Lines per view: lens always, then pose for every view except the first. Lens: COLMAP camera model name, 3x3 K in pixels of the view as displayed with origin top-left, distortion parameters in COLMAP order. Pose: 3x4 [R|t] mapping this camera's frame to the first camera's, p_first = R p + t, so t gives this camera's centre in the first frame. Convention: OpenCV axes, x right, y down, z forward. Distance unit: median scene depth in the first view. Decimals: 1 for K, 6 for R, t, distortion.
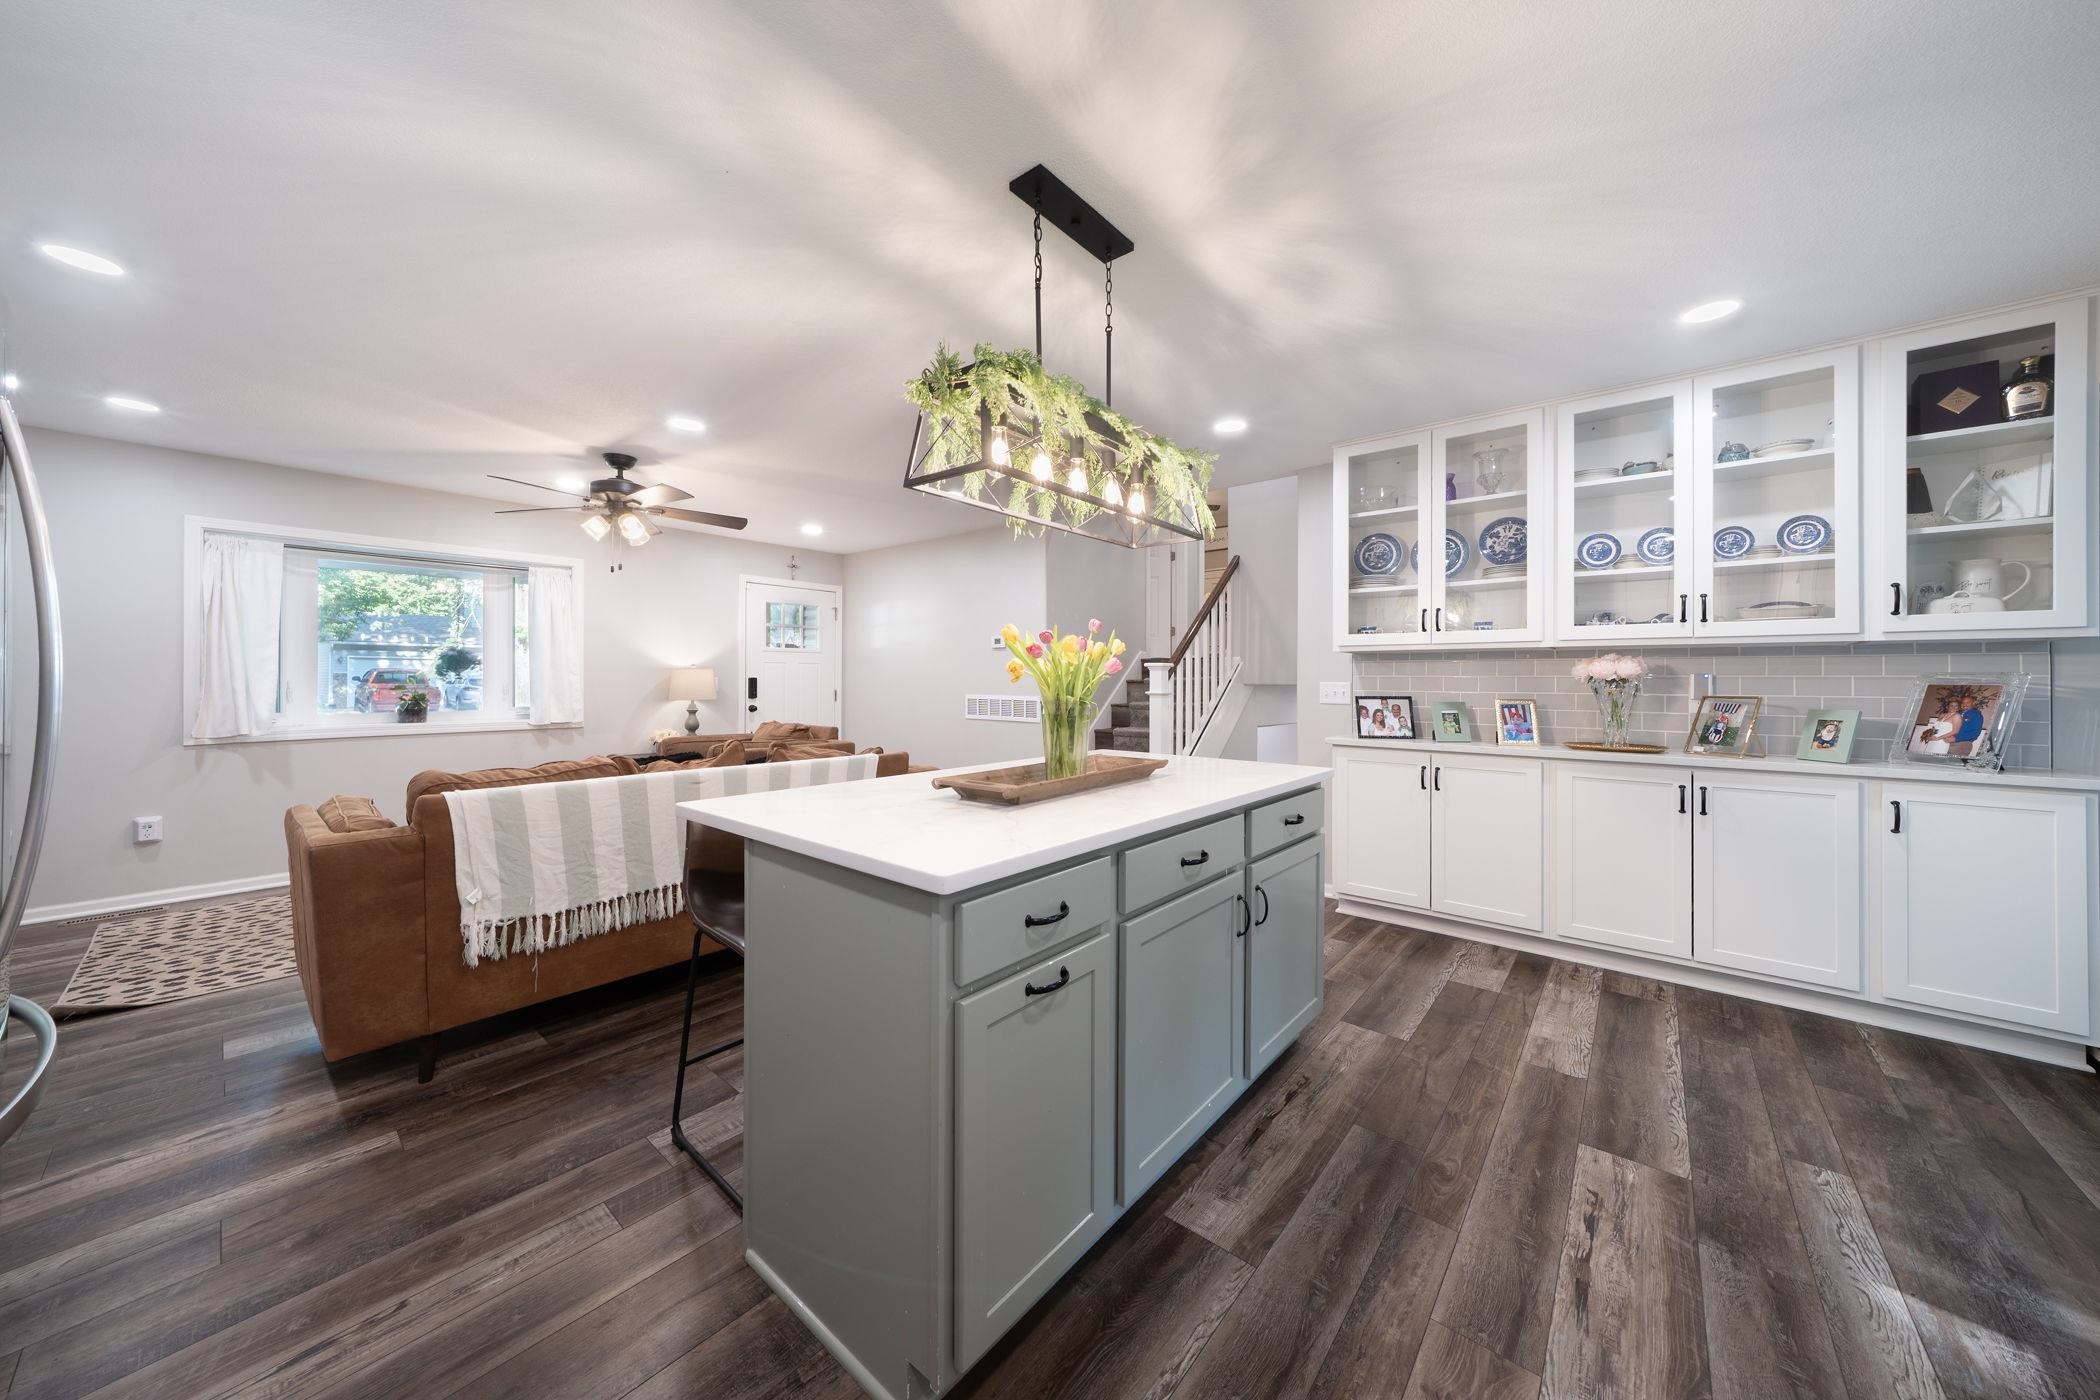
lens RADIAL K [[709.6, 0, 1046.5], [0, 709.6, 684.0], [0, 0, 1]] dist [-0.005334, 0.000318]
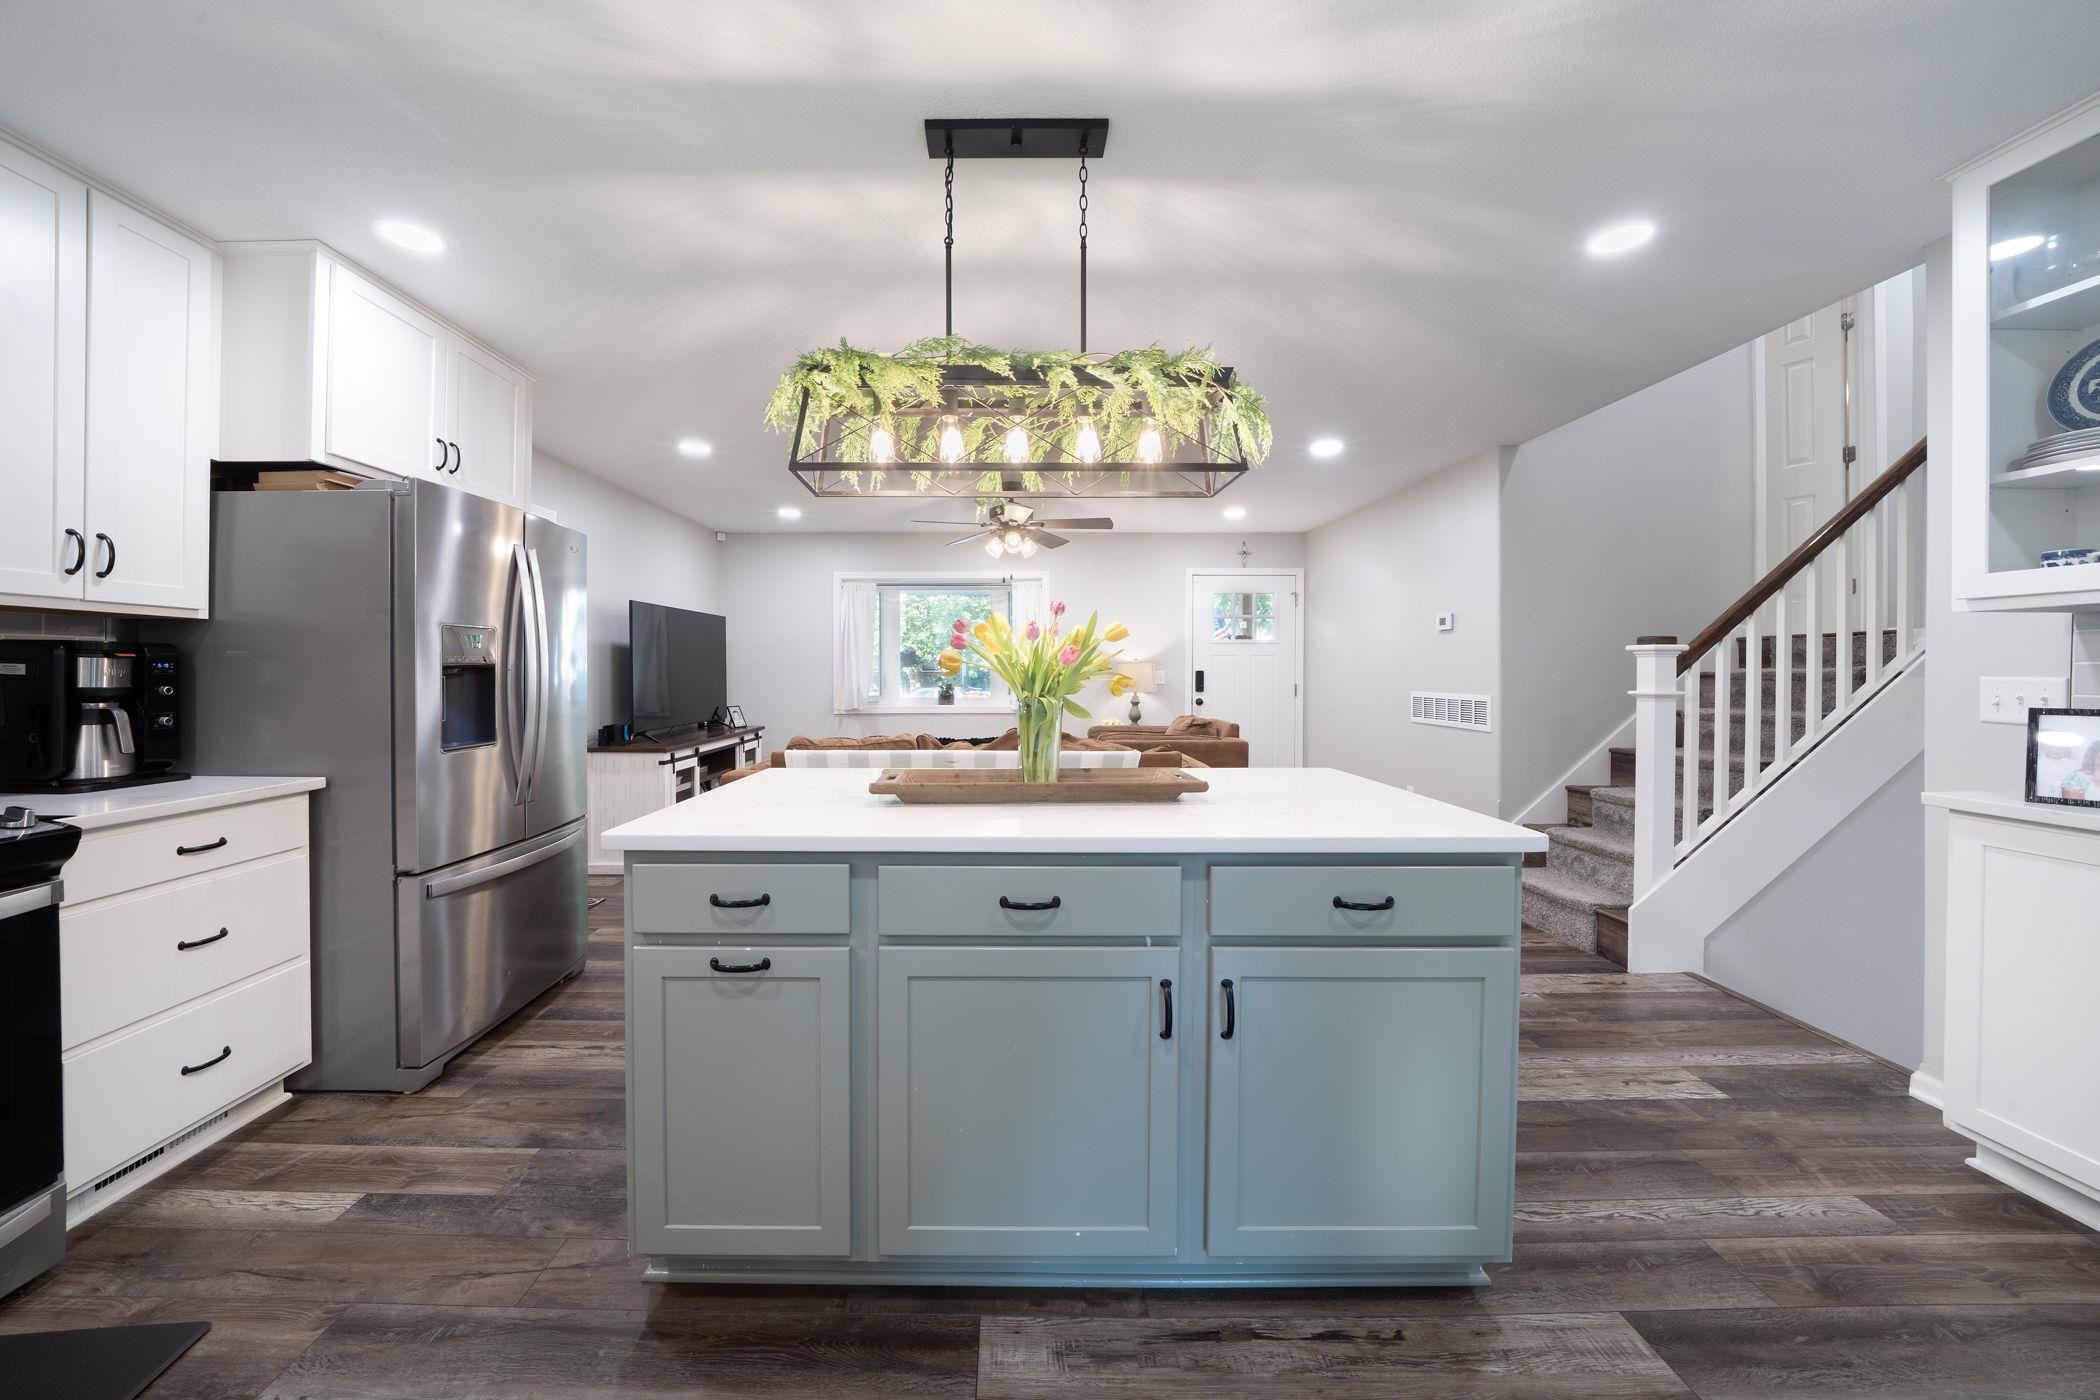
lens RADIAL K [[749.3, 0, 1006.6], [0, 749.3, 685.8], [0, 0, 1]] dist [-0.017276, 0.000303]
pose [[0.640845, 0.011345, -0.767587, 0.615248], [-0.002345, 0.999915, 0.012821, -0.002047], [0.767667, -0.006416, 0.640817, 0.341792]]
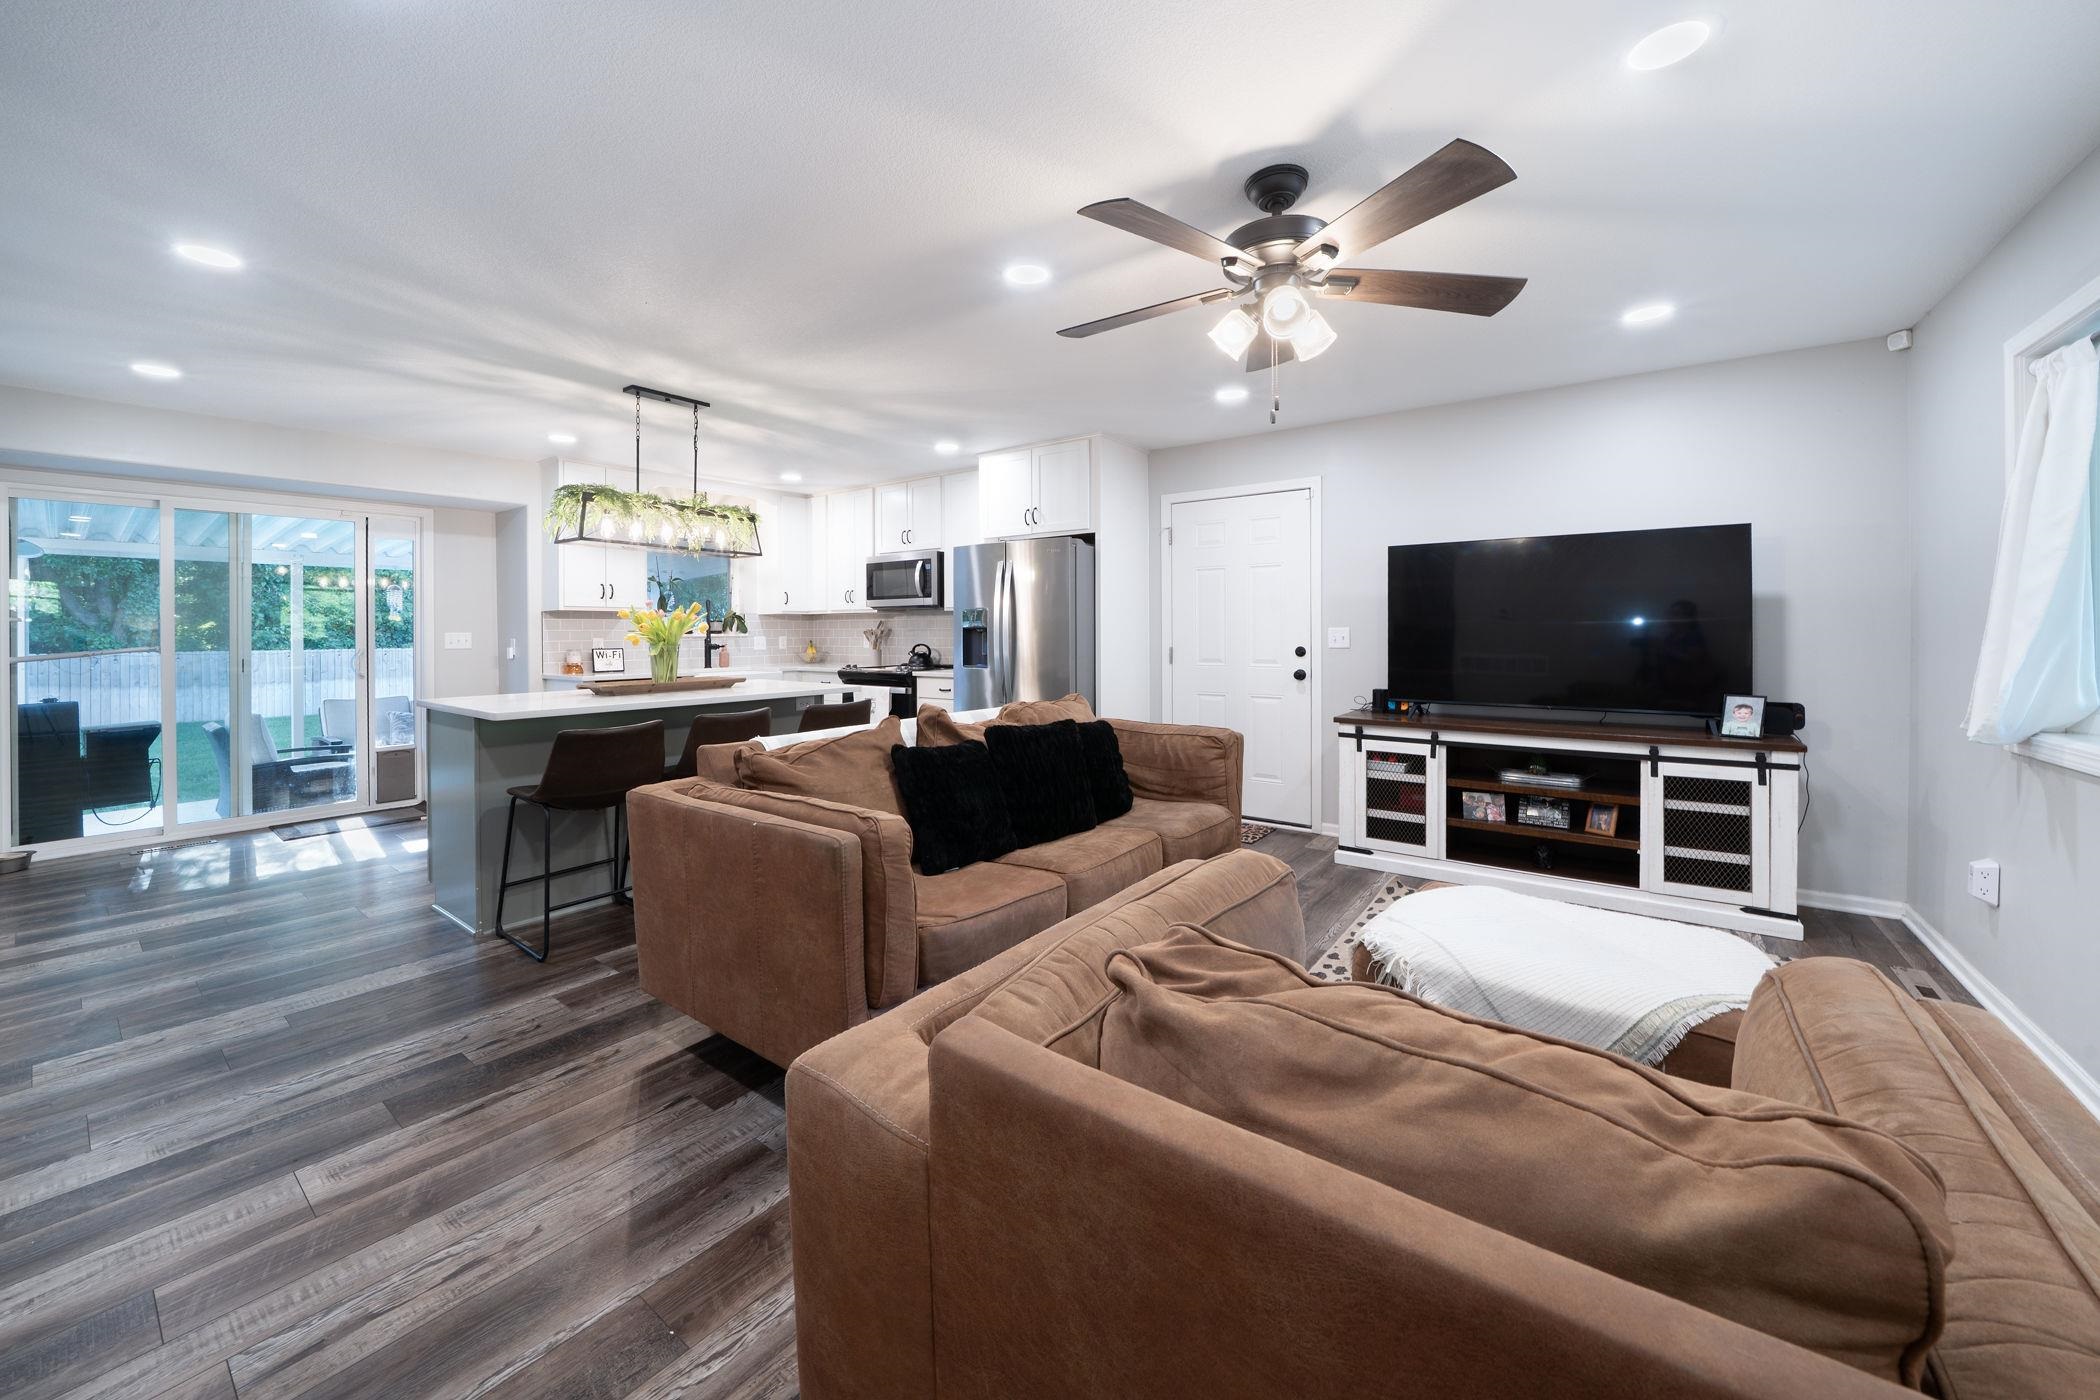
lens RADIAL K [[775.4, 0, 1022.6], [0, 775.4, 629.3], [0, 0, 1]] dist [-0.007020, 0.000215]
pose [[-0.998985, 0.001055, -0.045042, -0.721188], [0.000871, 0.999991, 0.004103, -0.018127], [0.045046, 0.004060, -0.998977, 2.692165]]
